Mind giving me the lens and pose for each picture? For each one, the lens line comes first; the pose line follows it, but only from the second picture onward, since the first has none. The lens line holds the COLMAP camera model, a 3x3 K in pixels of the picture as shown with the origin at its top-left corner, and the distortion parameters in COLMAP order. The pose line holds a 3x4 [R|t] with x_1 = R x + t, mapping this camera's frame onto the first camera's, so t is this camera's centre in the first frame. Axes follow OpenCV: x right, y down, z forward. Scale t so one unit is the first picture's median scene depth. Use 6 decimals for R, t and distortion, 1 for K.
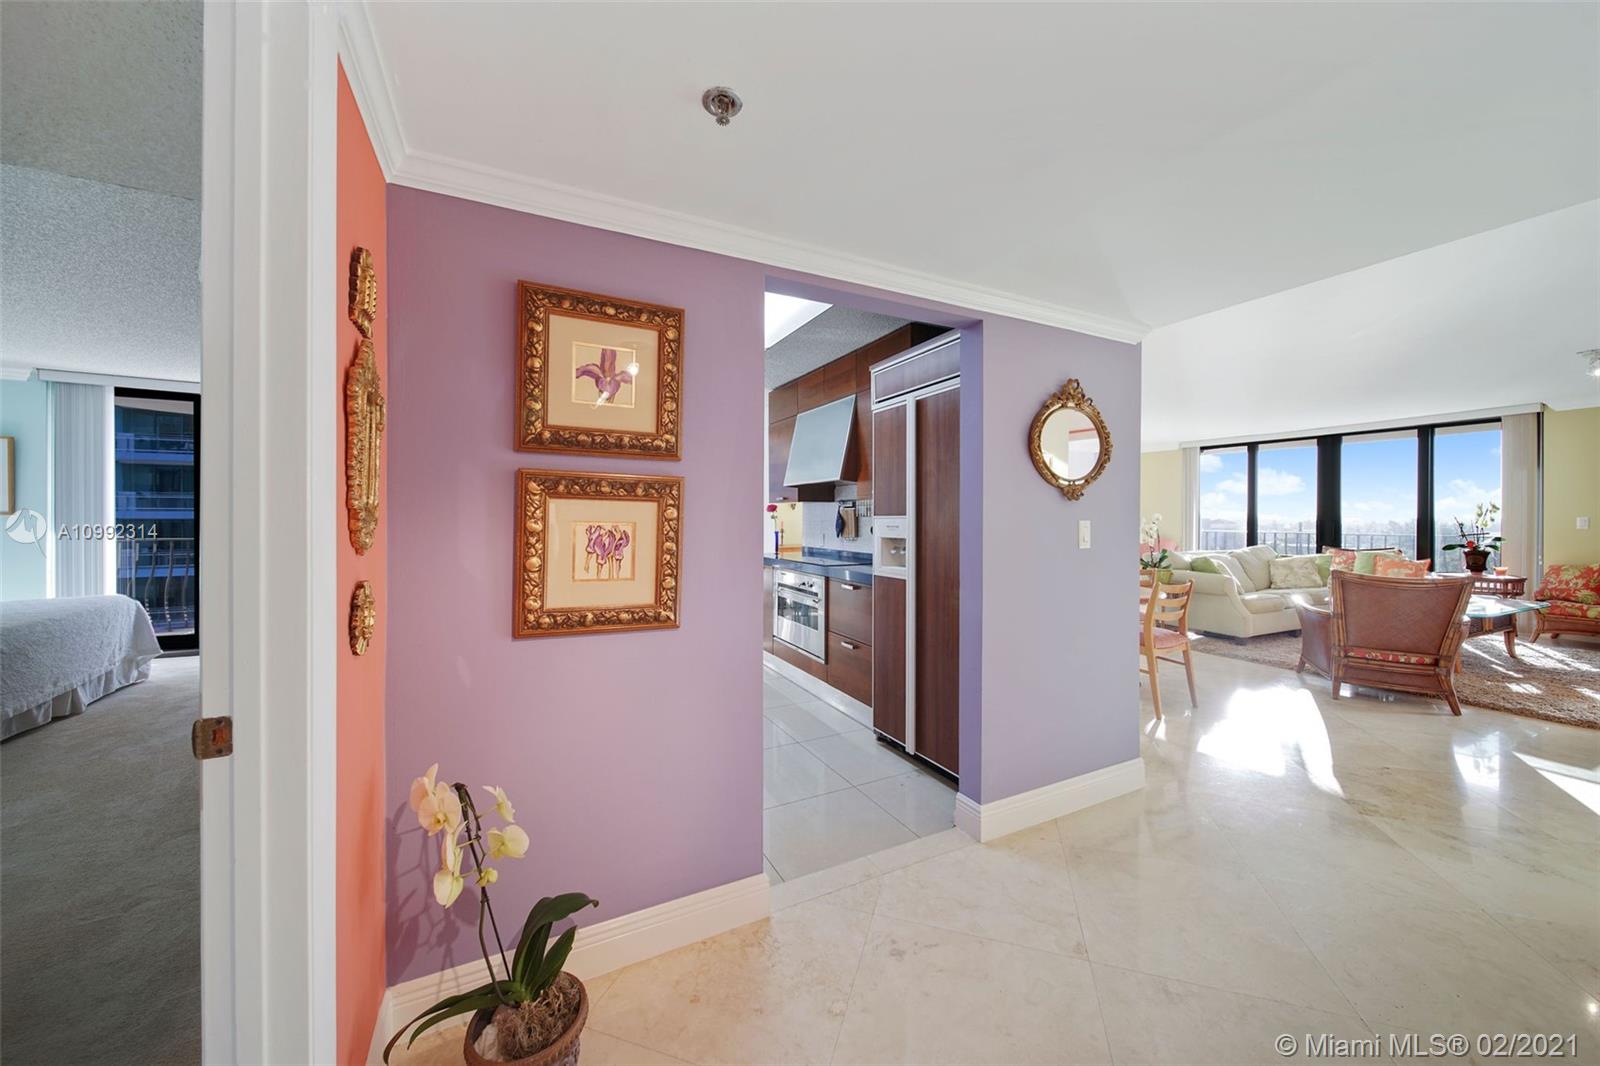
lens RADIAL K [[558.0, 0, 798.5], [0, 558.0, 523.6], [0, 0, 1]] dist [-0.009447, -0.000620]
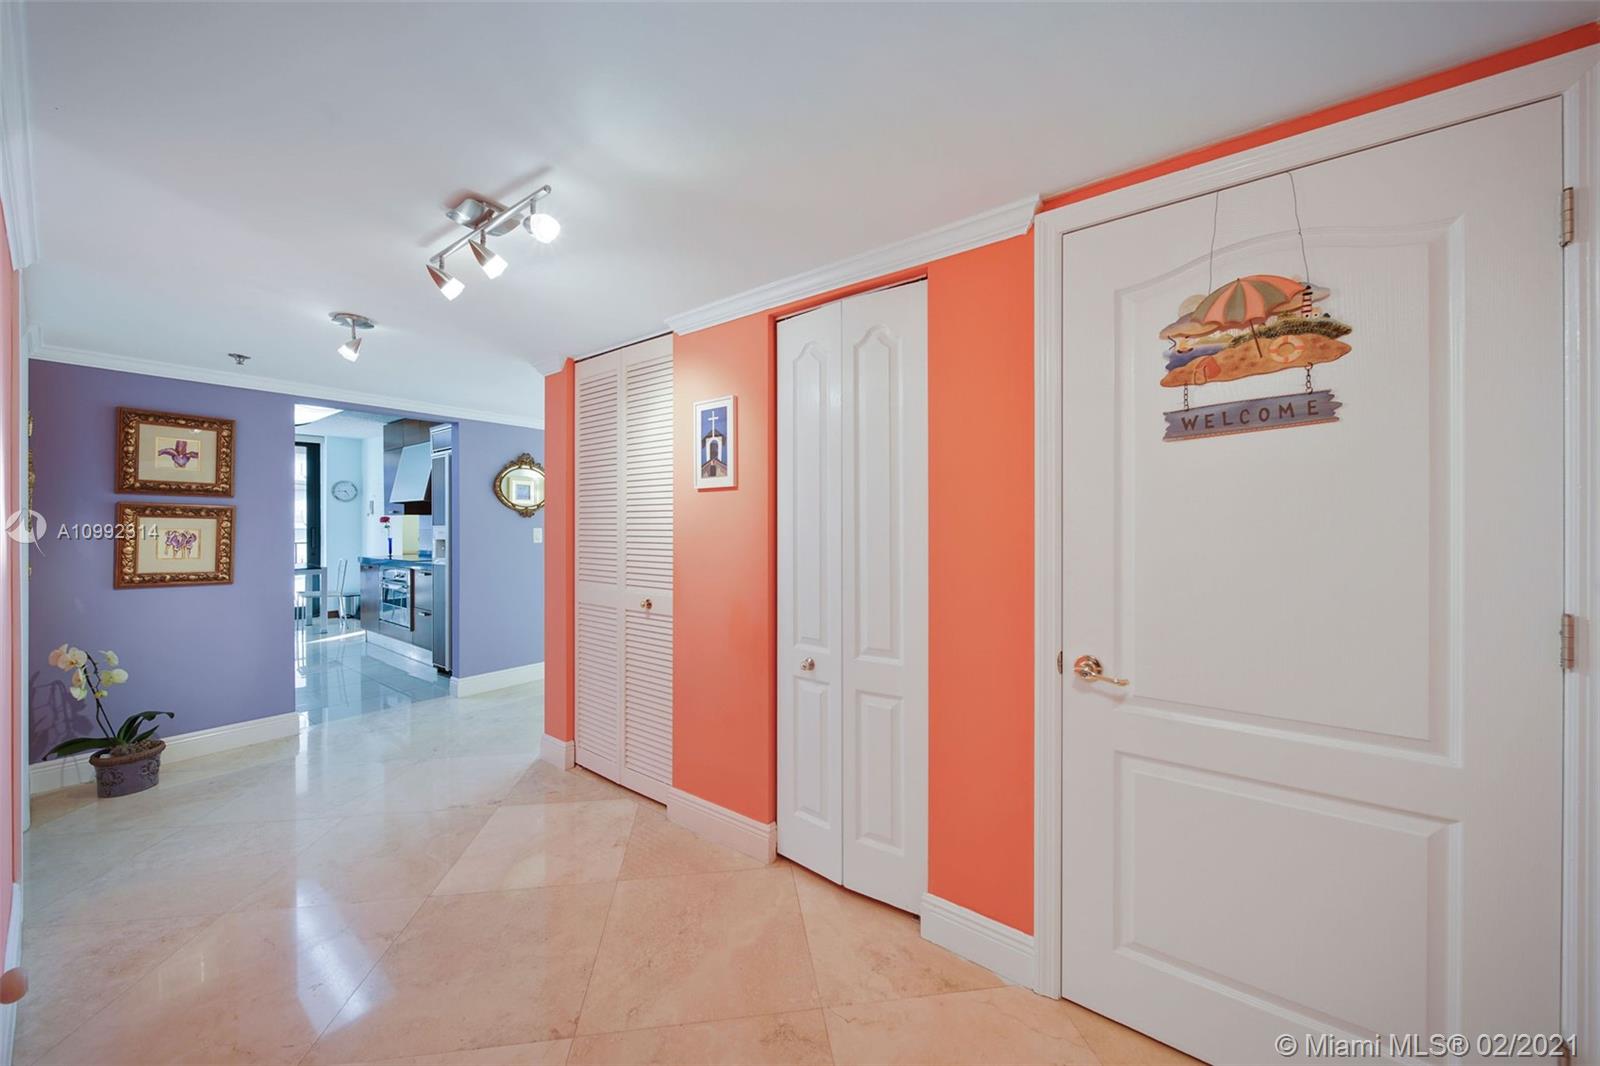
lens RADIAL K [[558.0, 0, 800.4], [0, 558.0, 530.9], [0, 0, 1]] dist [-0.009447, -0.000620]
pose [[0.892493, -0.004372, 0.451041, 0.729429], [0.006105, 0.999979, -0.002386, 0.021741], [-0.451021, 0.004883, 0.892500, -1.712637]]
